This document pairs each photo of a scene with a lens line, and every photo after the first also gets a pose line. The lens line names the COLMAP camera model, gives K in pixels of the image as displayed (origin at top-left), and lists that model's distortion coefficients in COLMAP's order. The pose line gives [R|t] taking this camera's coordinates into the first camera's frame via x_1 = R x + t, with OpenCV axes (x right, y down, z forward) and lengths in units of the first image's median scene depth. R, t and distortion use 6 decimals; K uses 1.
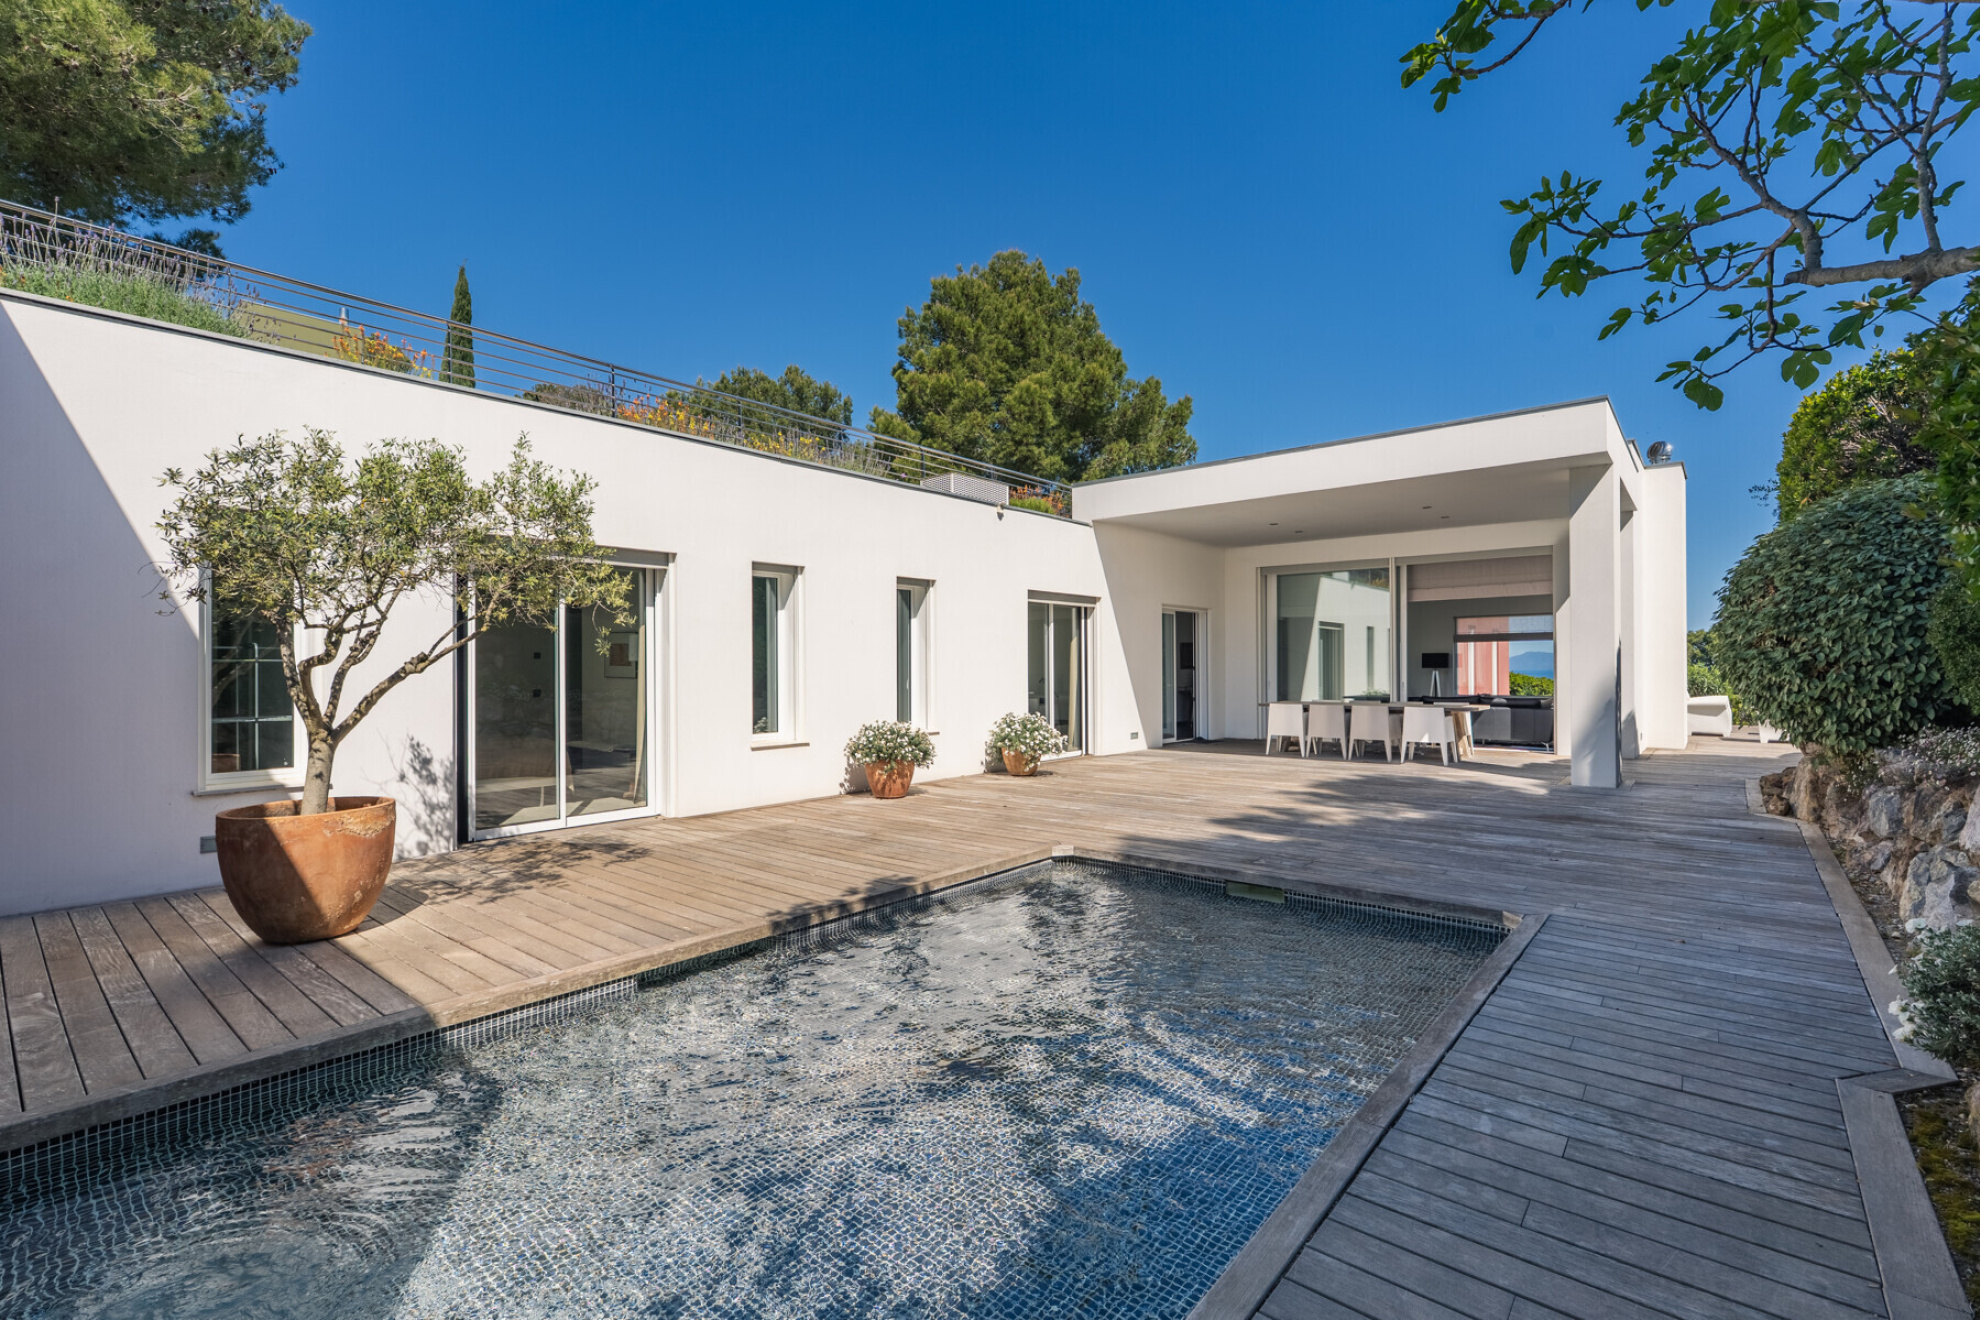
lens RADIAL K [[870.0, 0, 990.0], [0, 870.0, 660.0], [0, 0, 1]] dist [0.000126, -0.000086]
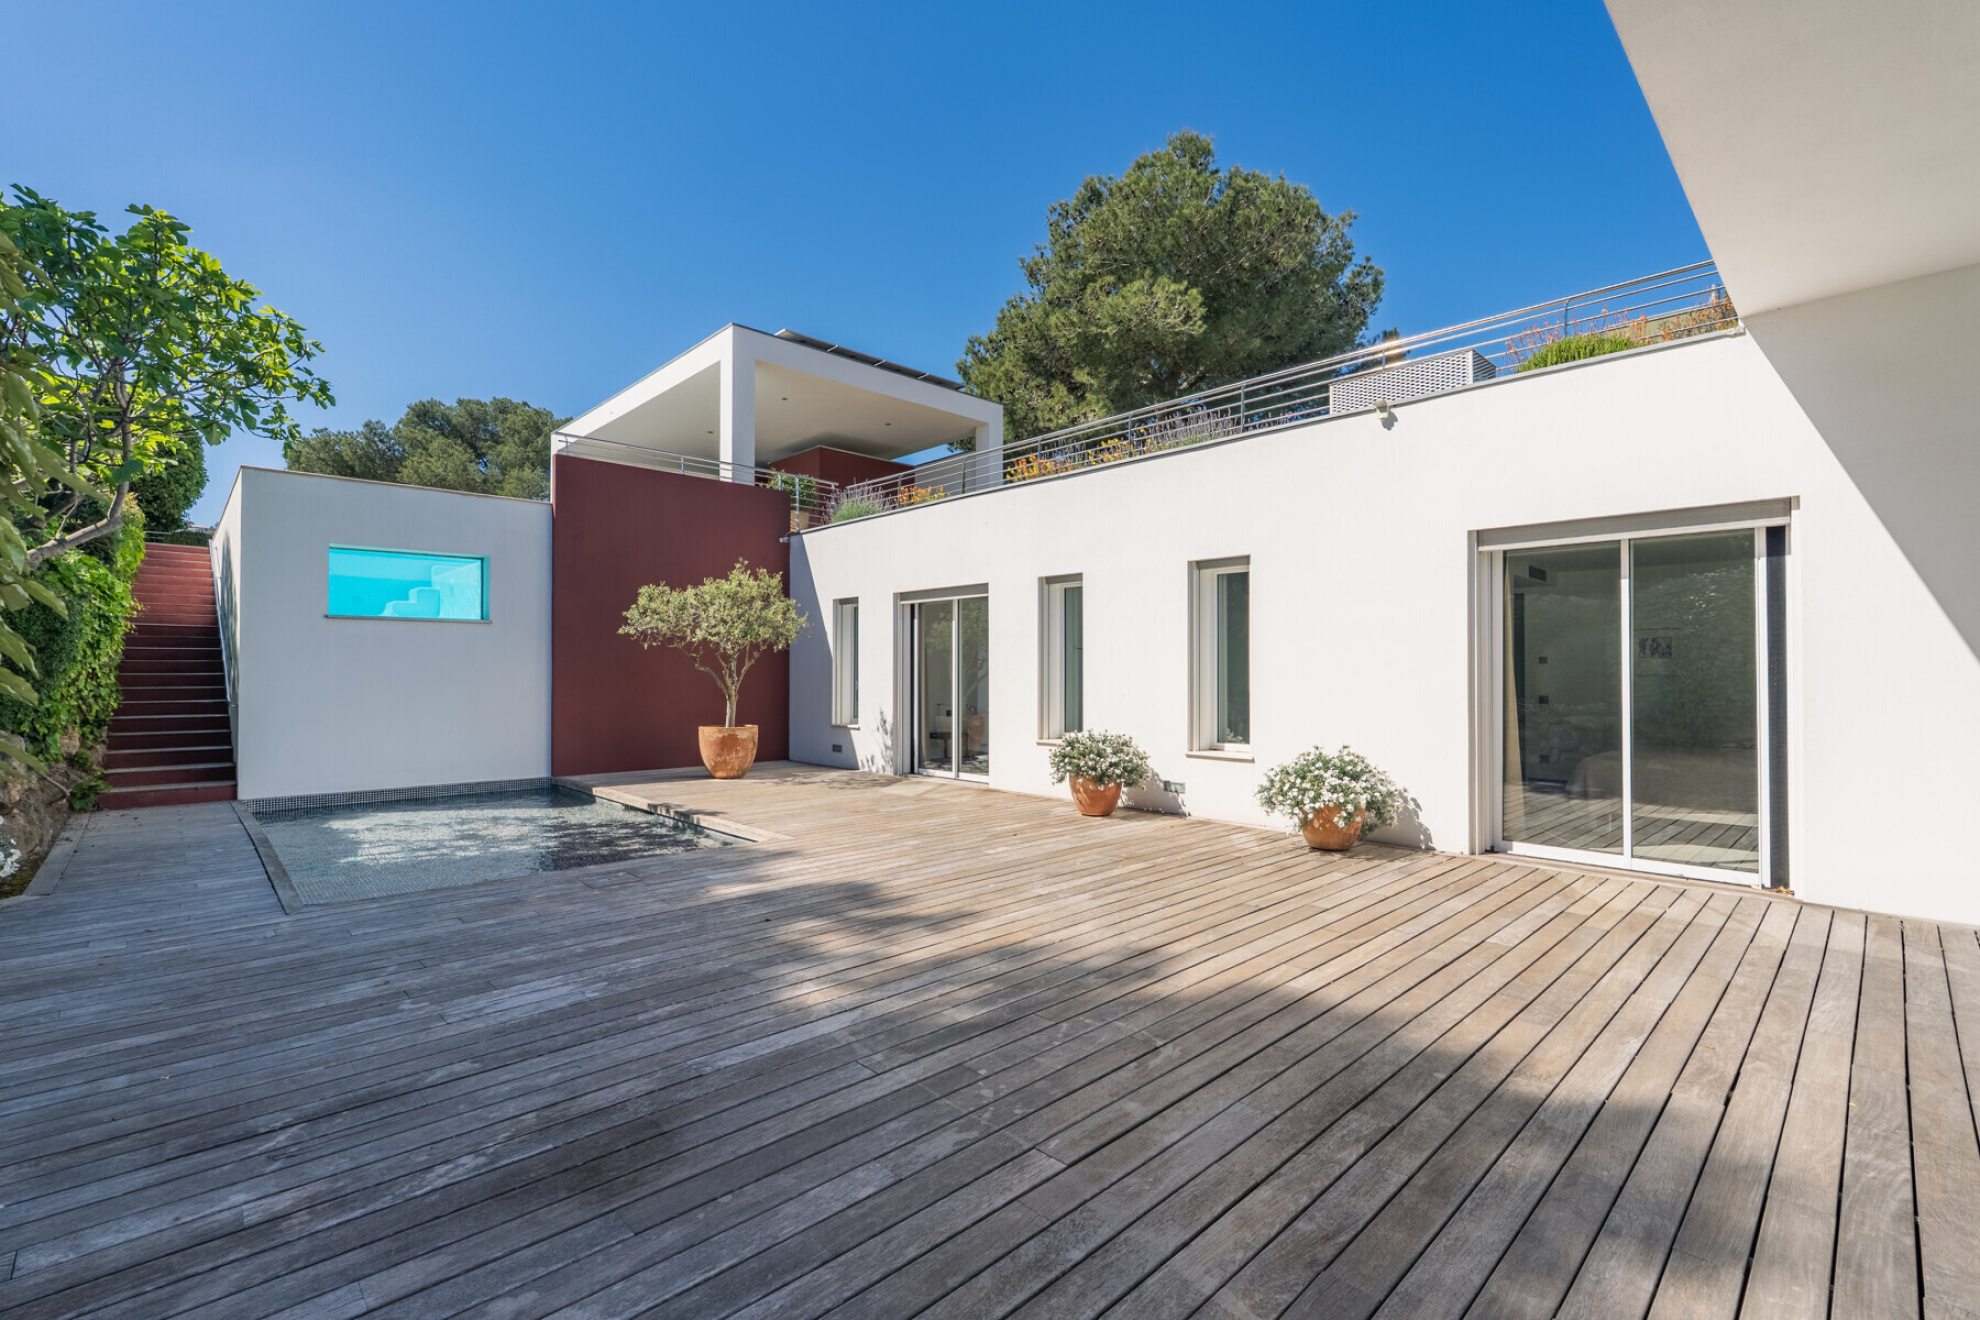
lens RADIAL K [[870.0, 0, 990.0], [0, 870.0, 660.0], [0, 0, 1]] dist [0.000126, -0.000086]
pose [[-0.106724, -0.004962, -0.994276, 0.606041], [0.008661, 0.999945, -0.005920, -0.000264], [0.994251, -0.009243, -0.106675, 0.748569]]
